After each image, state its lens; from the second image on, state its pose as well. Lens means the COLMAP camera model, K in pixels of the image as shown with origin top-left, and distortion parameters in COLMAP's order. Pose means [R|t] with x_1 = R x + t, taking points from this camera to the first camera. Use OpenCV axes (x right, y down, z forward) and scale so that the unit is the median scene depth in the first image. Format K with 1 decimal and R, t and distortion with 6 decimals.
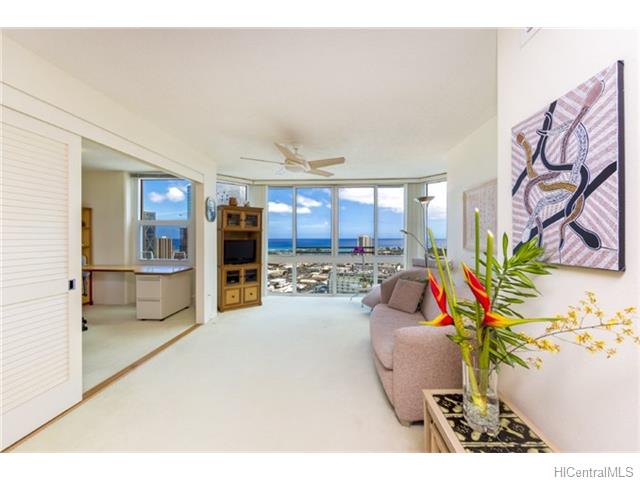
lens RADIAL K [[261.2, 0, 323.2], [0, 261.2, 238.6], [0, 0, 1]] dist [0.001502, -0.000352]
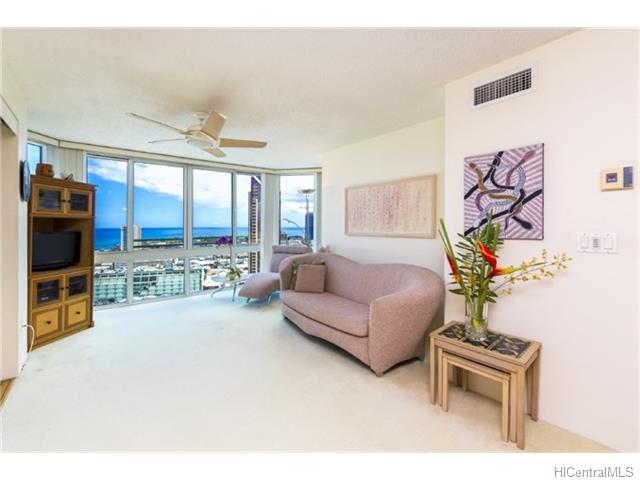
lens RADIAL K [[276.5, 0, 307.2], [0, 276.5, 227.1], [0, 0, 1]] dist [0.000912, -0.001140]
pose [[0.752515, -0.011481, 0.658476, -1.217064], [0.011875, 0.999922, 0.003863, -0.006139], [-0.658469, 0.004913, 0.752592, 0.357919]]
